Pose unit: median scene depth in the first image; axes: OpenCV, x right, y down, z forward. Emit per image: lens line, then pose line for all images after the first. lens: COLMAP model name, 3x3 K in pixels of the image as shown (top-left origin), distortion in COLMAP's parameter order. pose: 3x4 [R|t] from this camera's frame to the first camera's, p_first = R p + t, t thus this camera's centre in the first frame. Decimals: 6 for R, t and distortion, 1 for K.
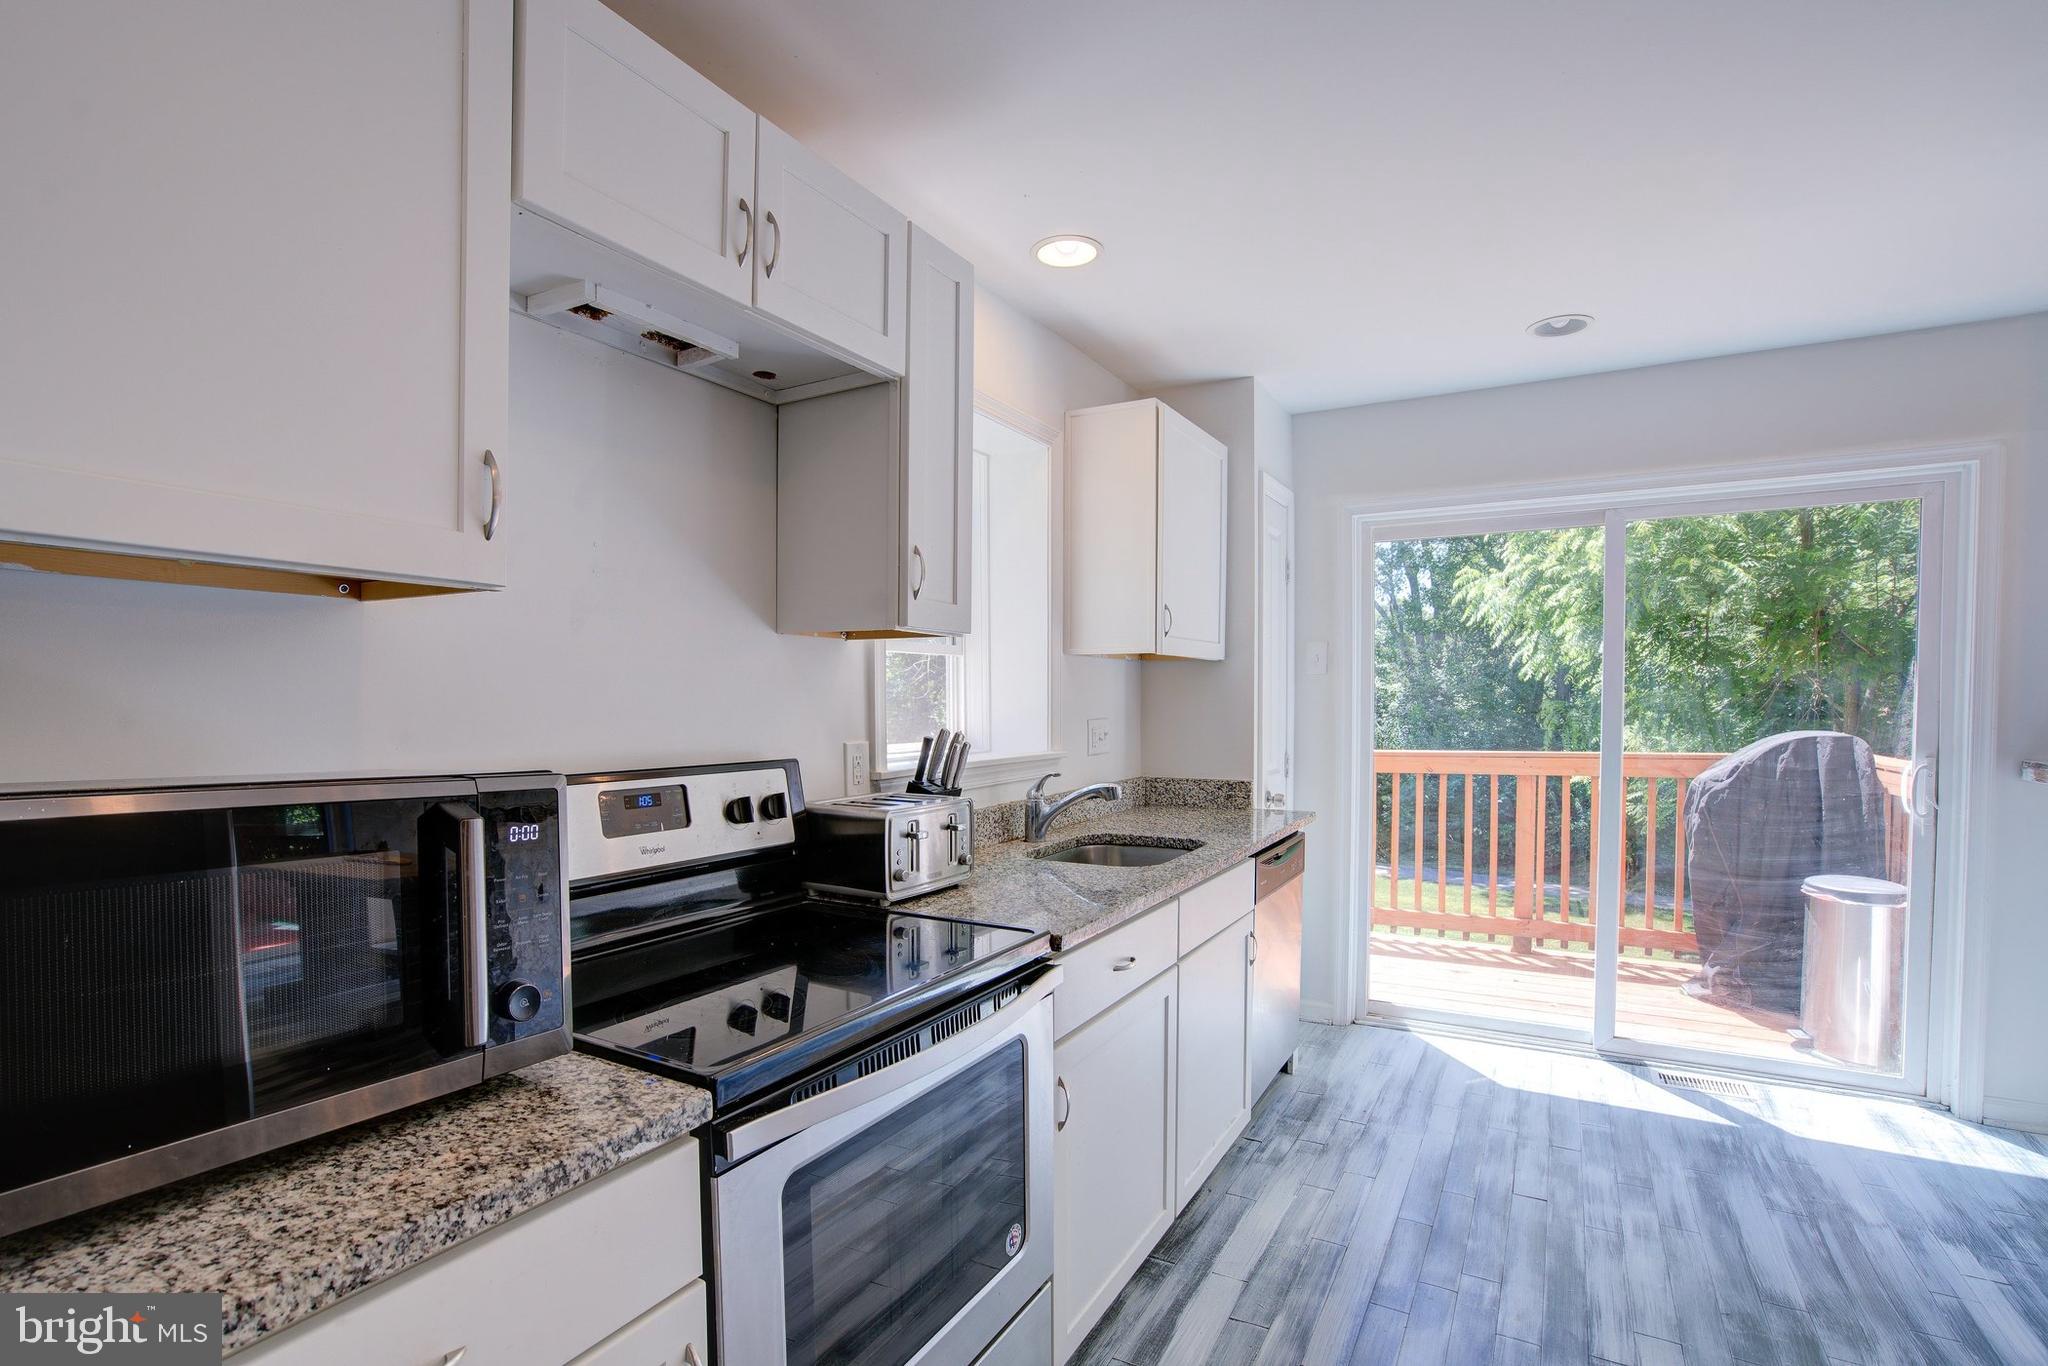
lens RADIAL K [[942.8, 0, 1080.3], [0, 942.8, 738.0], [0, 0, 1]] dist [-0.044287, 0.014818]
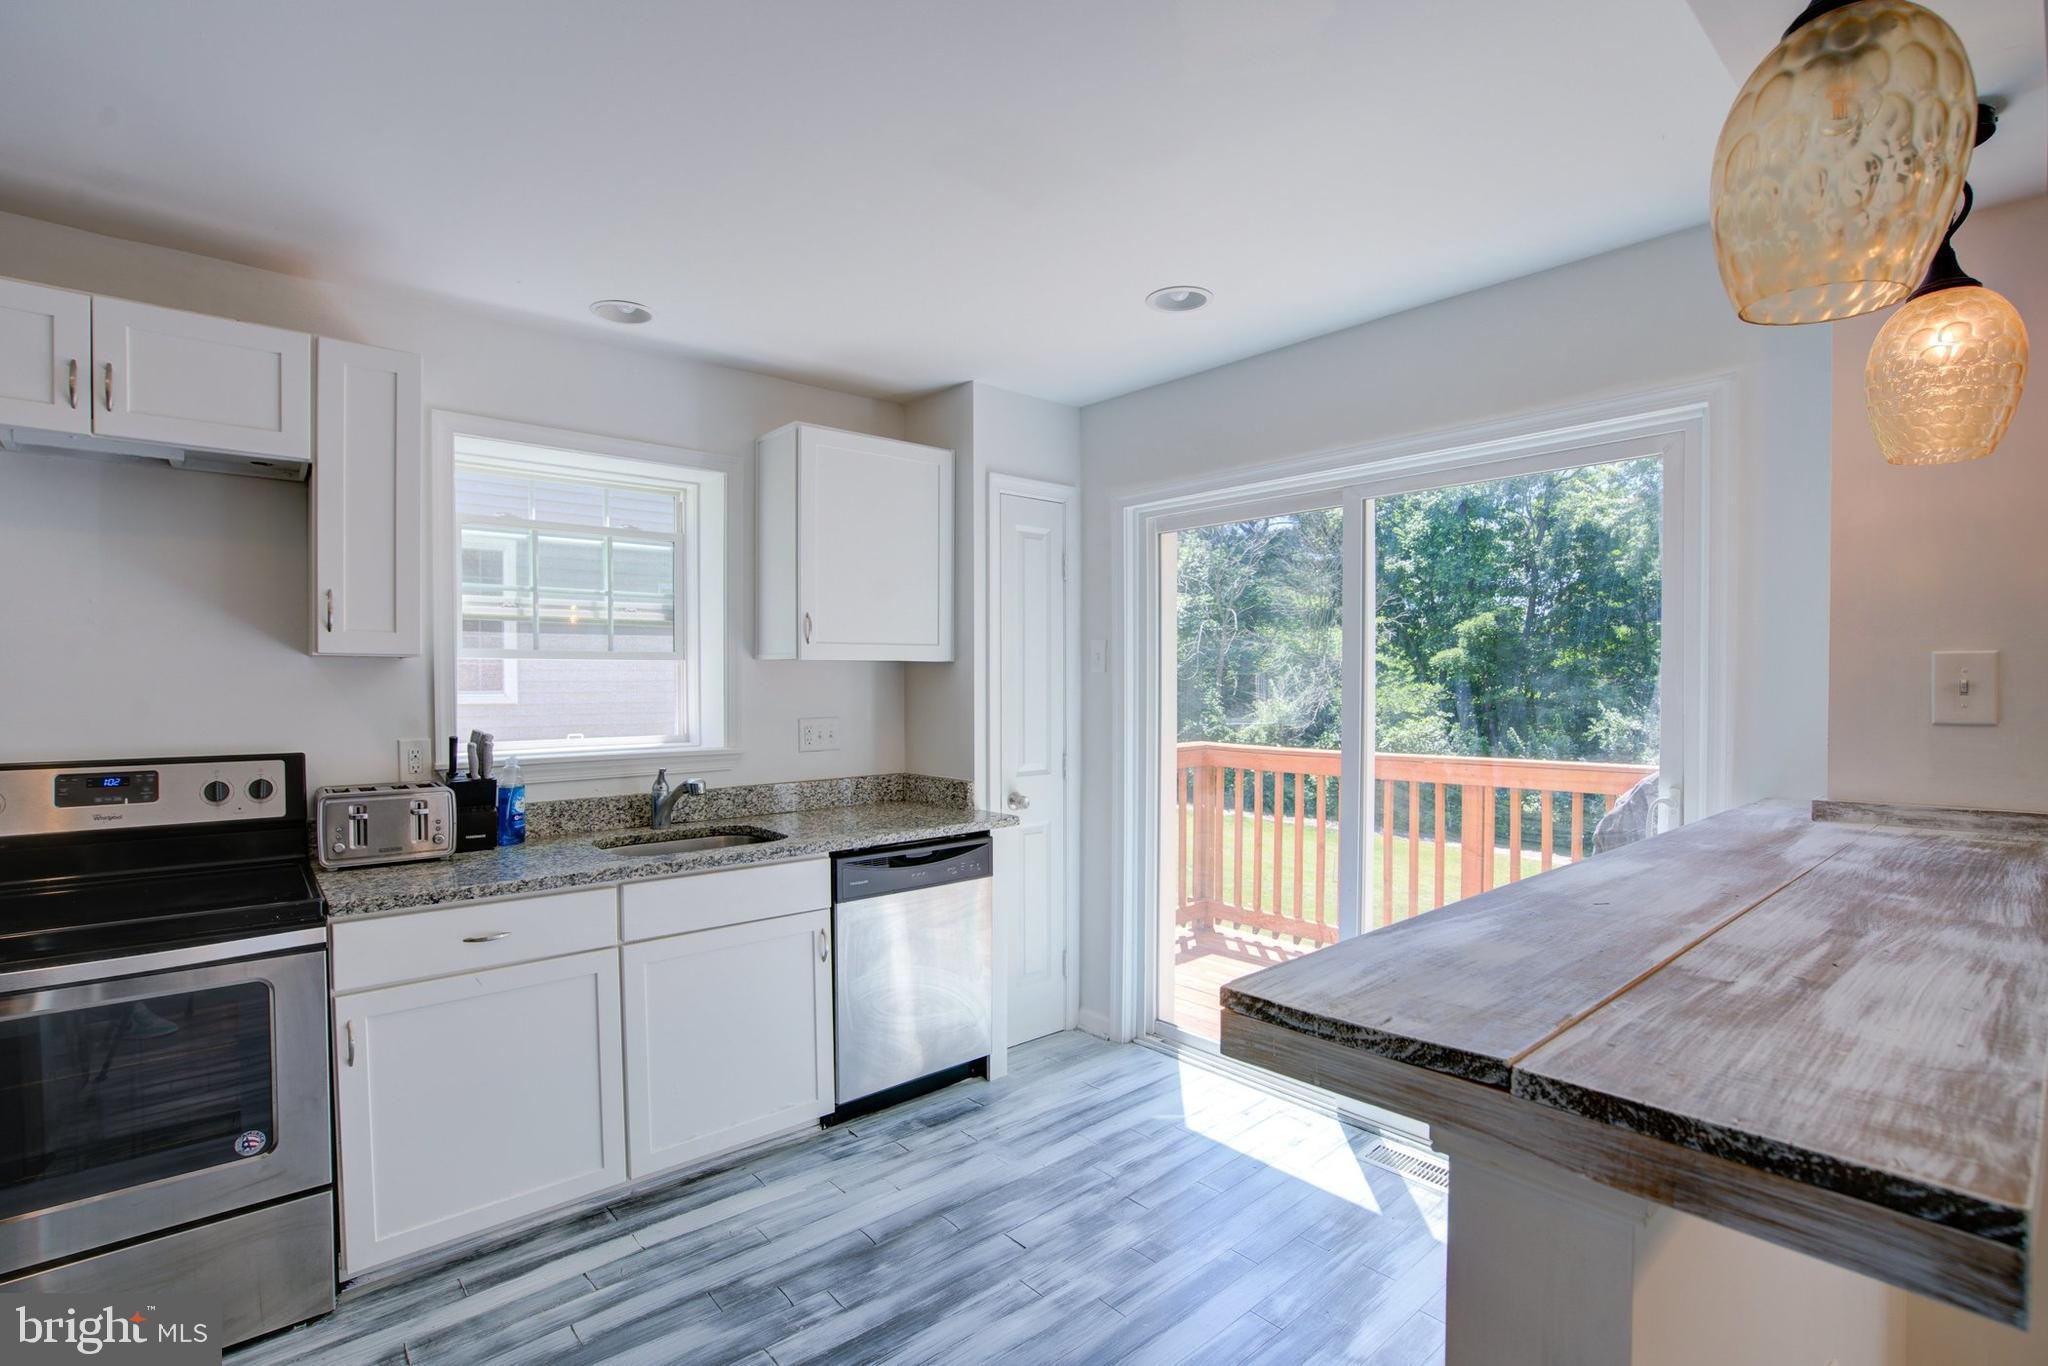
lens RADIAL K [[942.8, 0, 1025.8], [0, 942.8, 697.2], [0, 0, 1]] dist [-0.044287, 0.014818]
pose [[0.942578, 0.010471, -0.333823, 0.689674], [-0.018259, 0.999629, -0.020201, -0.030556], [0.333487, 0.025136, 0.942419, 0.086716]]
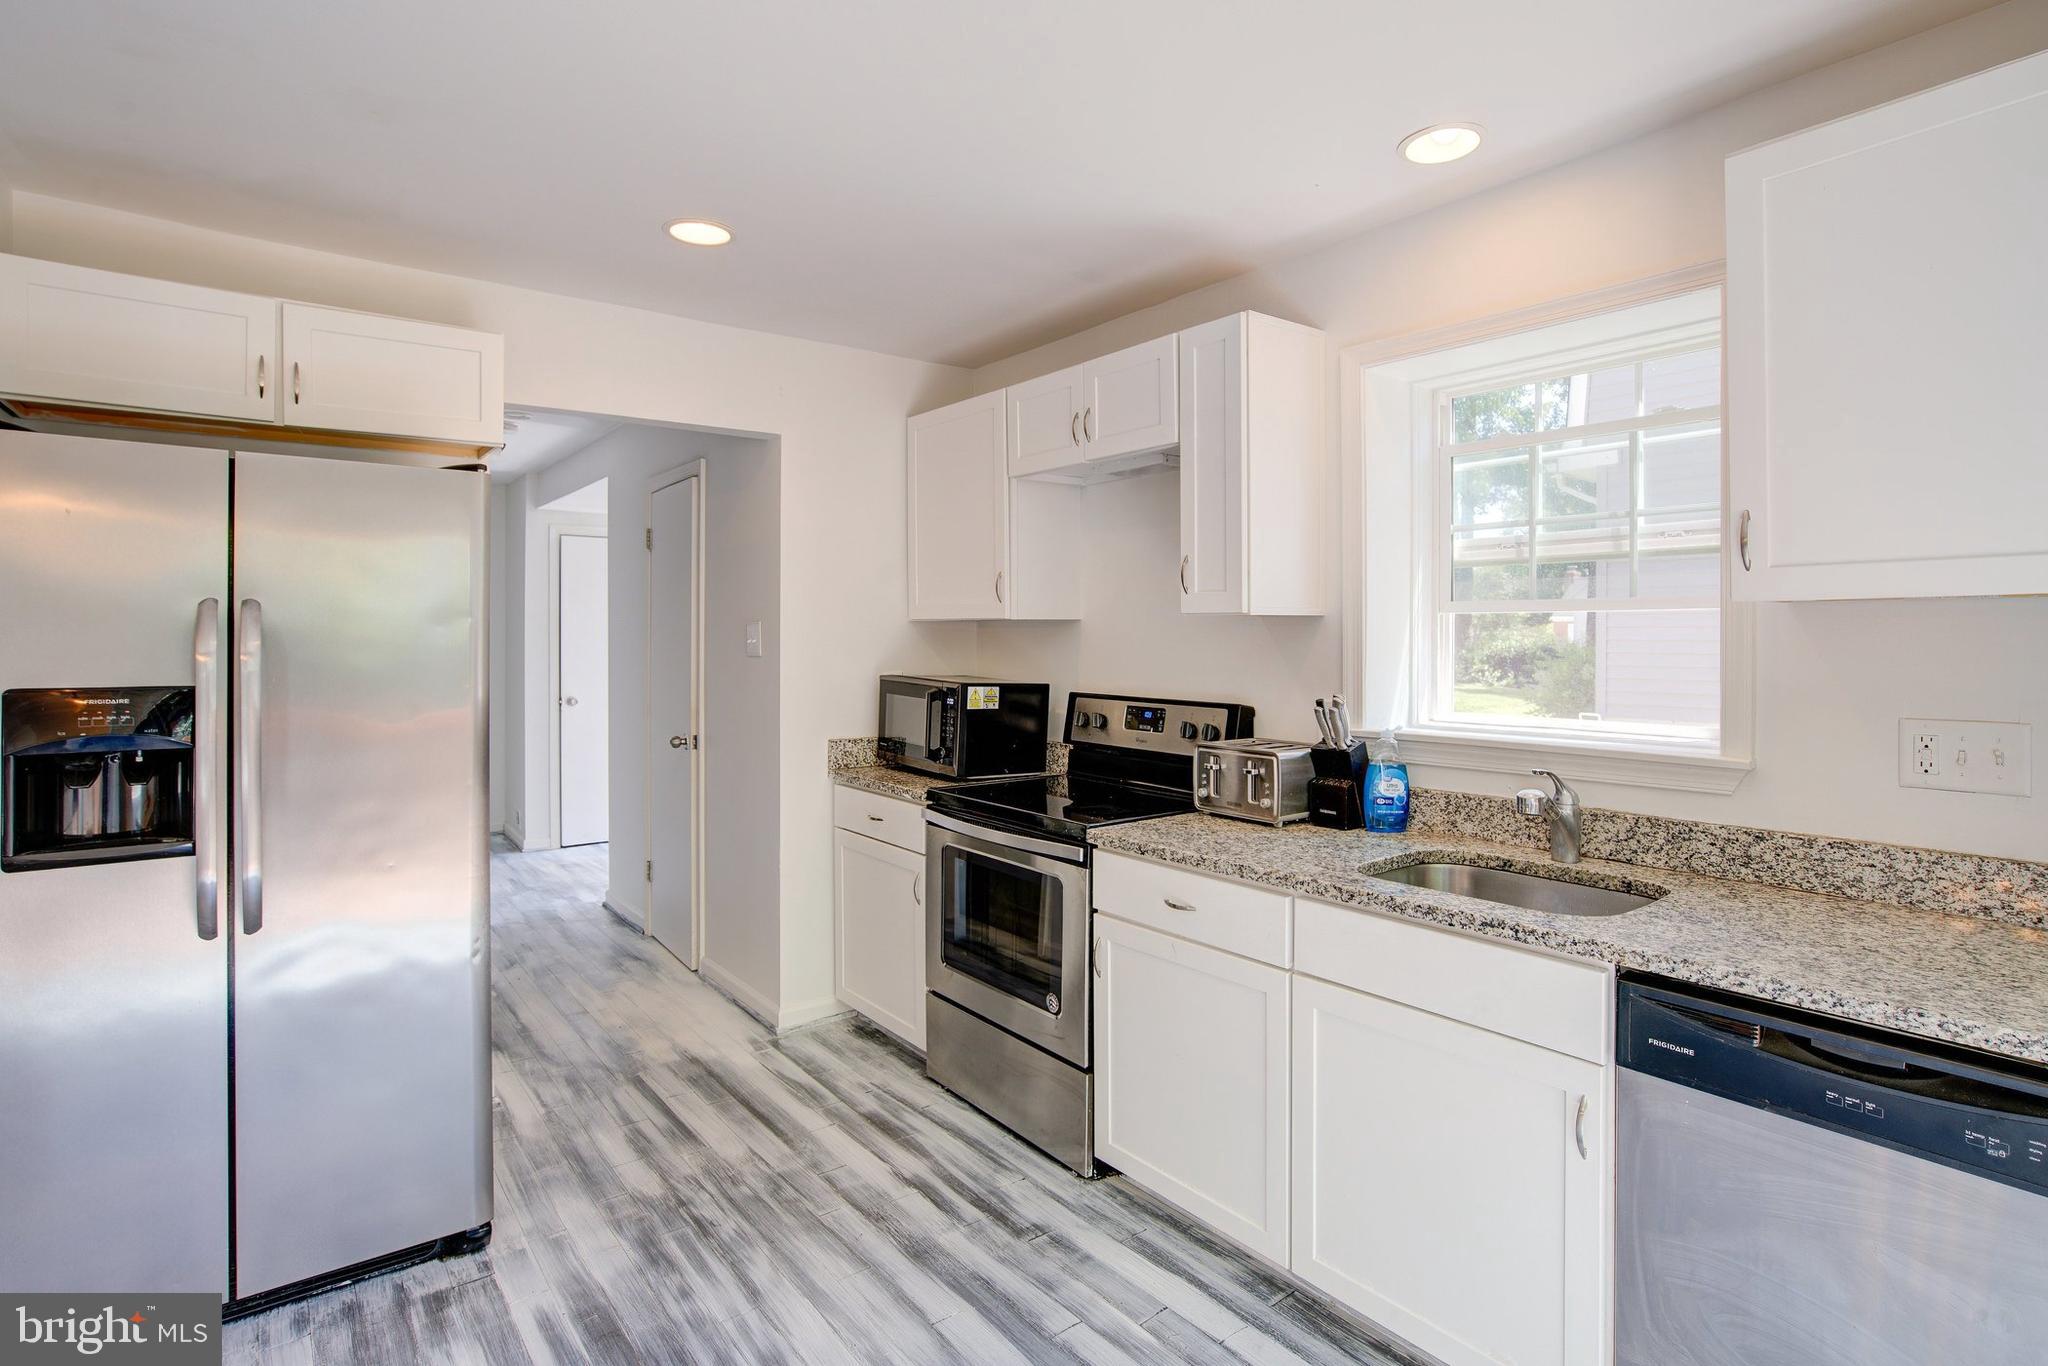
lens RADIAL K [[1040.3, 0, 1036.5], [0, 1040.3, 647.7], [0, 0, 1]] dist [-0.017374, 0.006611]
pose [[-0.387143, 0.015105, -0.921896, 0.822515], [-0.037225, 0.998794, 0.031998, -0.066847], [0.921268, 0.046705, -0.386114, 0.861290]]
